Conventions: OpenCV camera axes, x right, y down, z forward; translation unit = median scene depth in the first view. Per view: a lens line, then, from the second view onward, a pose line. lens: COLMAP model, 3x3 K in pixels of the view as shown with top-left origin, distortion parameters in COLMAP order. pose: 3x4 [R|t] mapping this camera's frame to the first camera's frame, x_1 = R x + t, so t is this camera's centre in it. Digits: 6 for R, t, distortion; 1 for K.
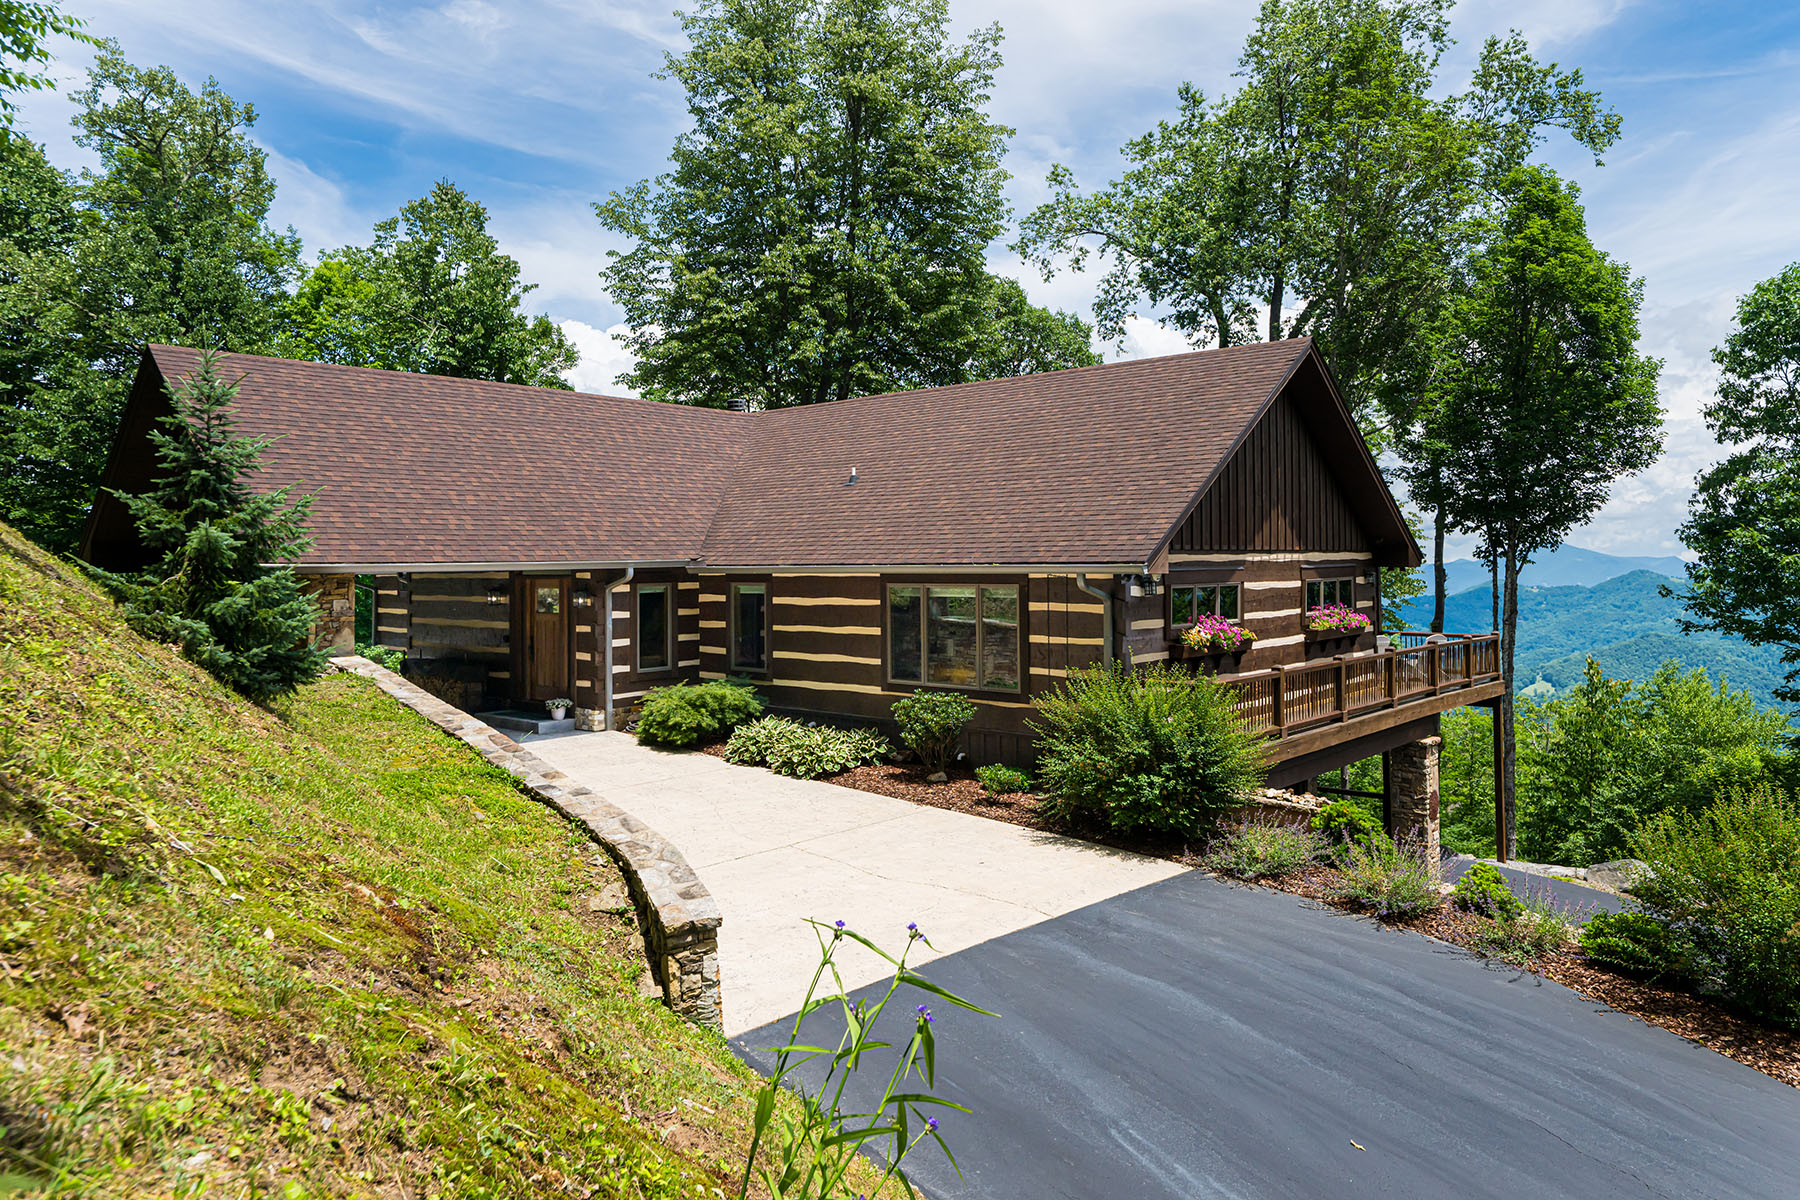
lens RADIAL K [[1157.7, 0, 896.2], [0, 1157.7, 558.4], [0, 0, 1]] dist [-0.000089, -0.000166]
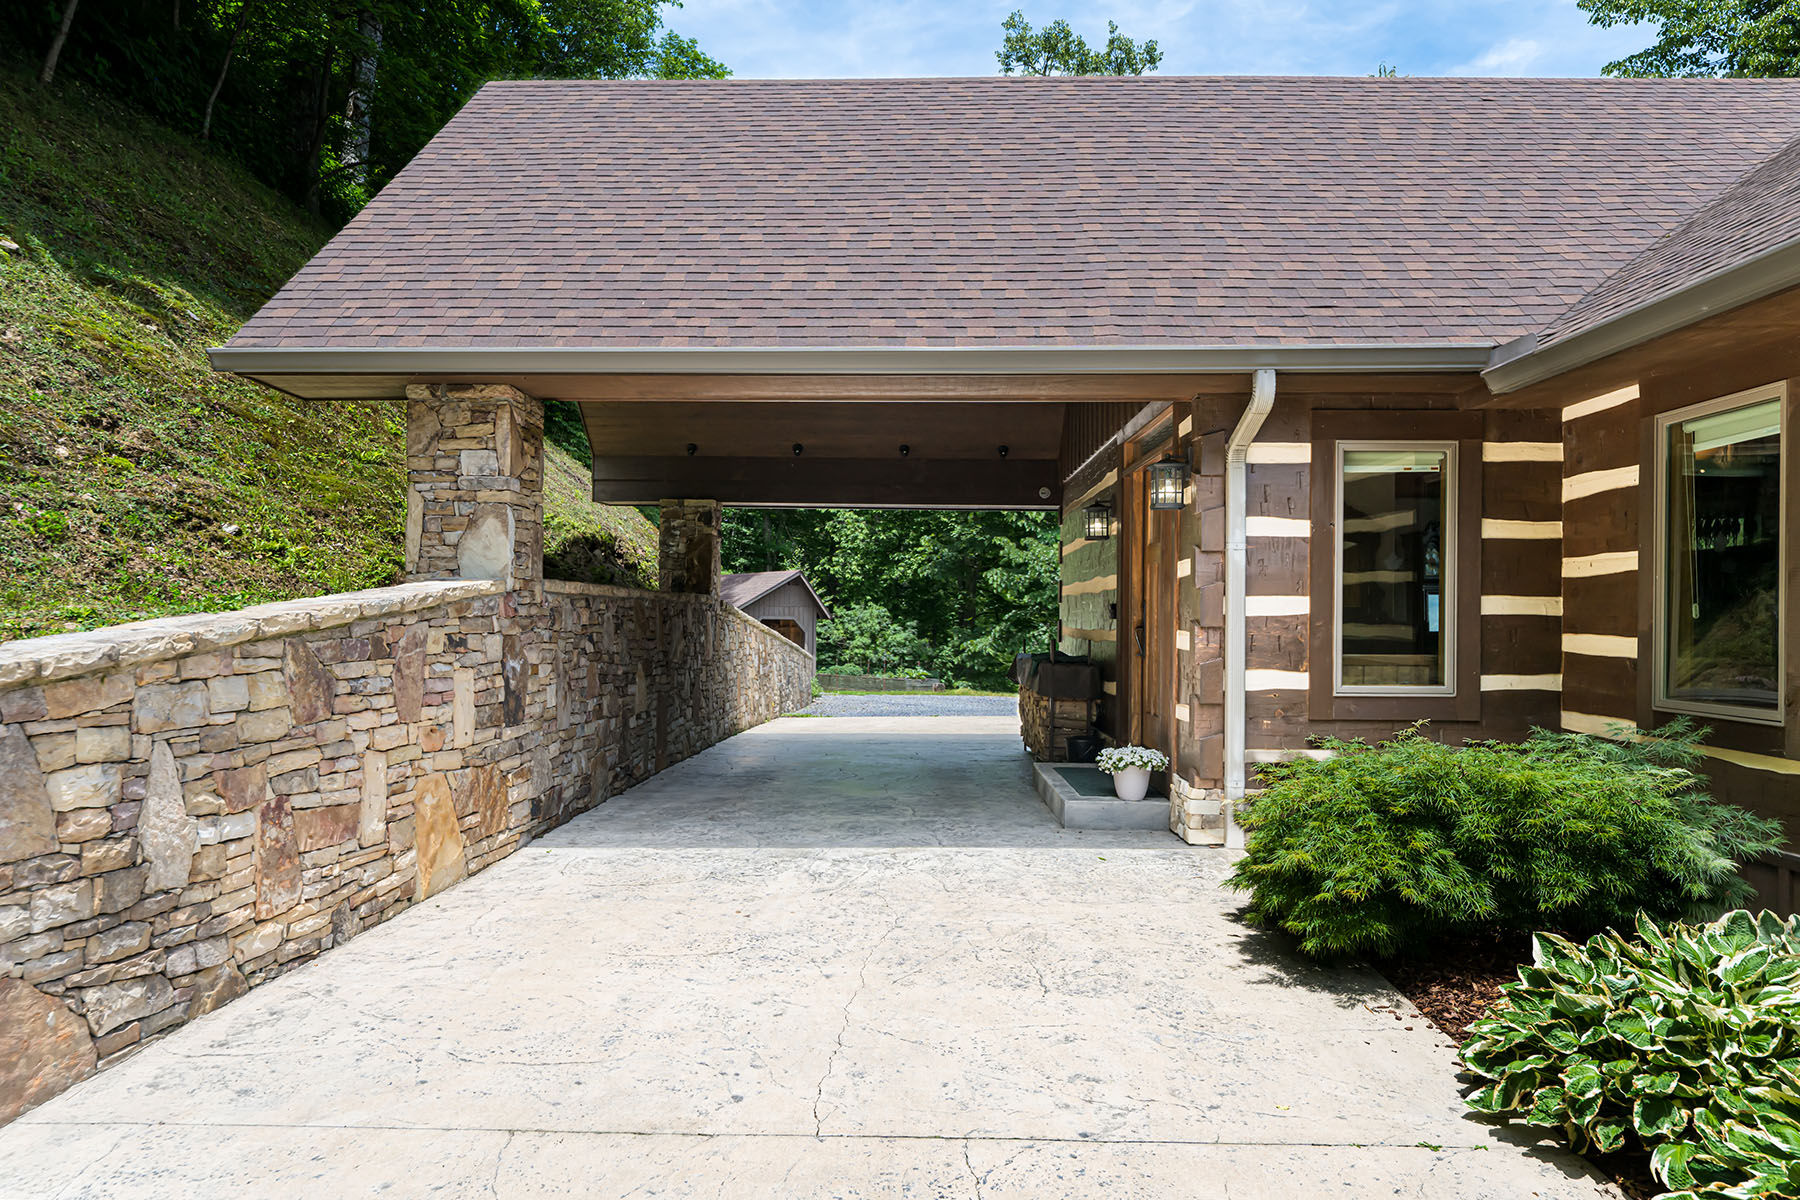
lens RADIAL K [[1159.7, 0, 895.2], [0, 1159.7, 620.1], [0, 0, 1]] dist [0.001388, -0.000240]
pose [[0.651269, 0.015137, -0.758696, -0.047305], [-0.010252, 0.999885, 0.011149, 0.078516], [0.758778, 0.000517, 0.651350, 0.717640]]
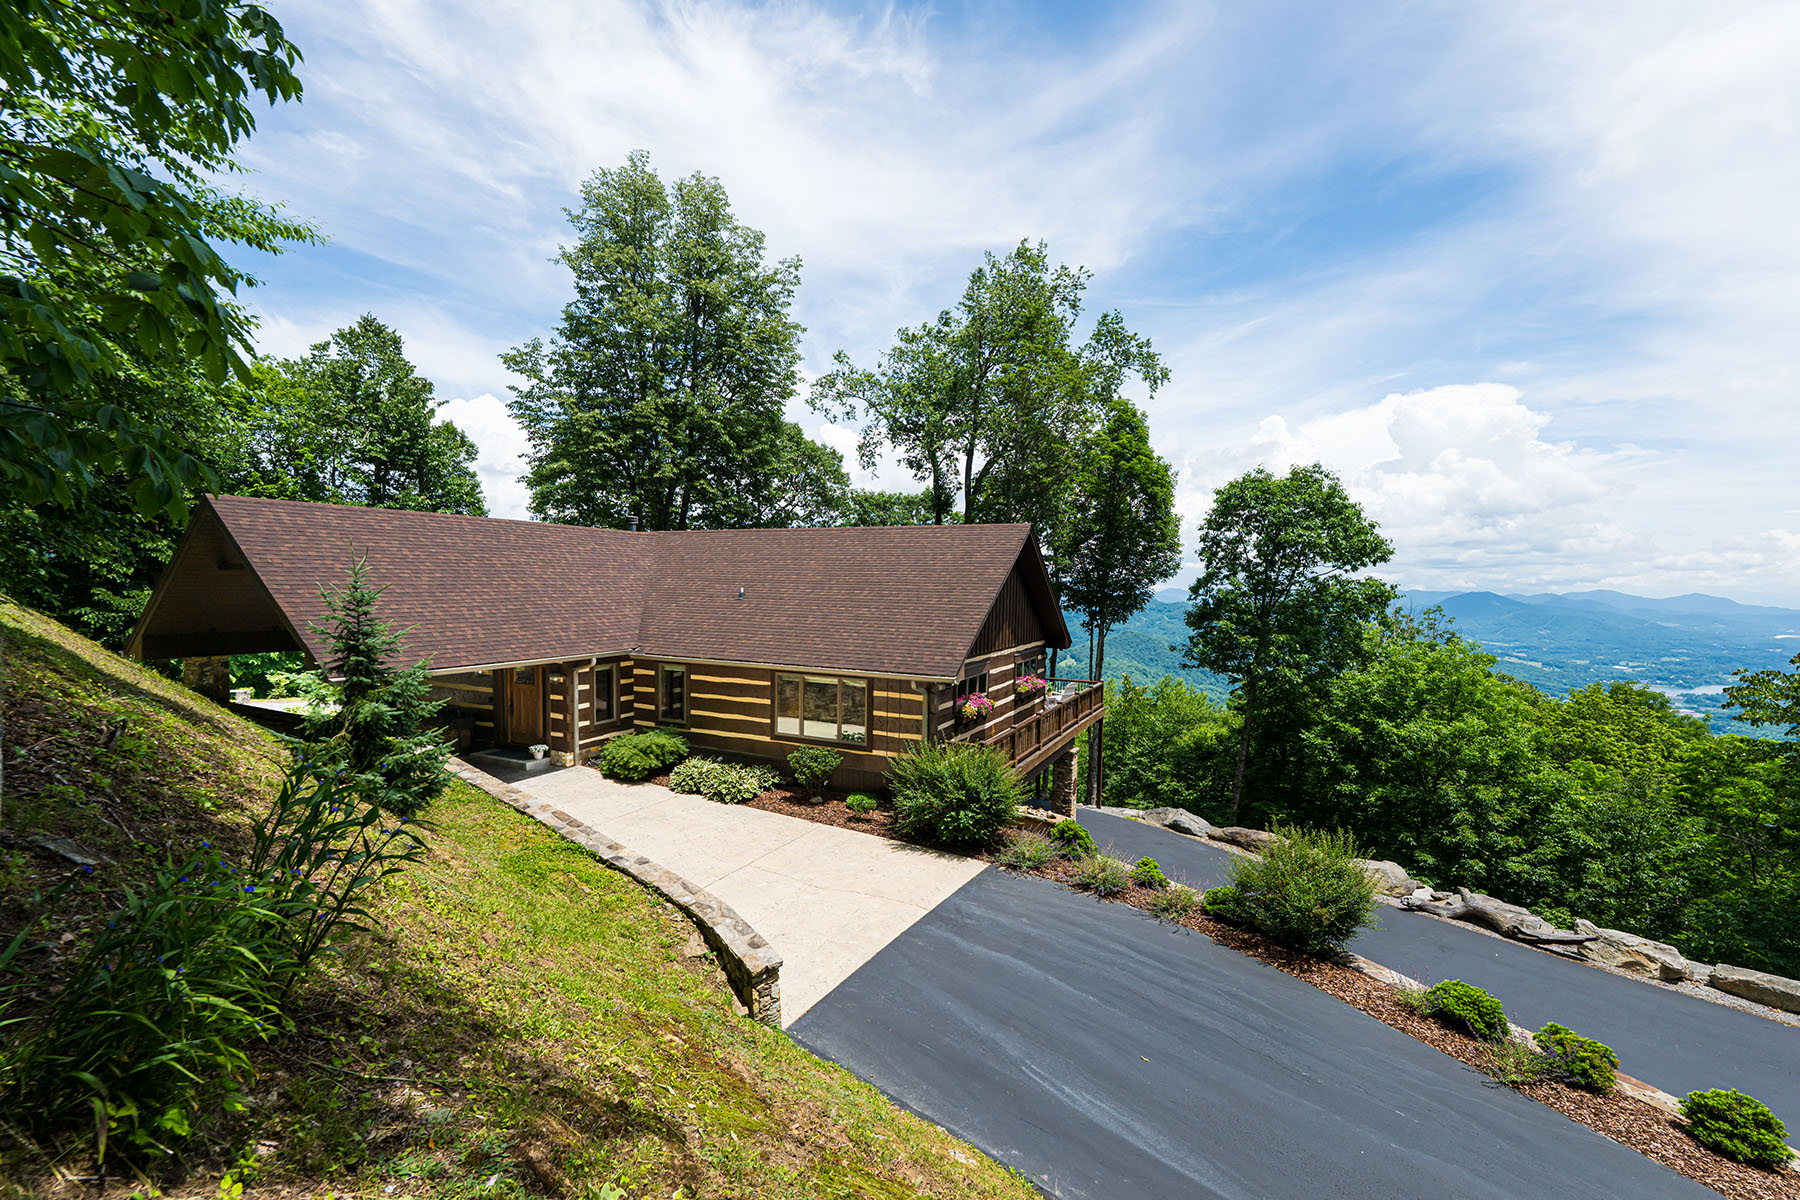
lens RADIAL K [[752.2, 0, 876.3], [0, 752.2, 650.1], [0, 0, 1]] dist [-0.000226, -0.000035]
pose [[0.968104, 0.000169, 0.250548, -0.124390], [-0.022974, 0.995847, 0.088099, -0.095374], [-0.249492, -0.091045, 0.964087, -0.005765]]
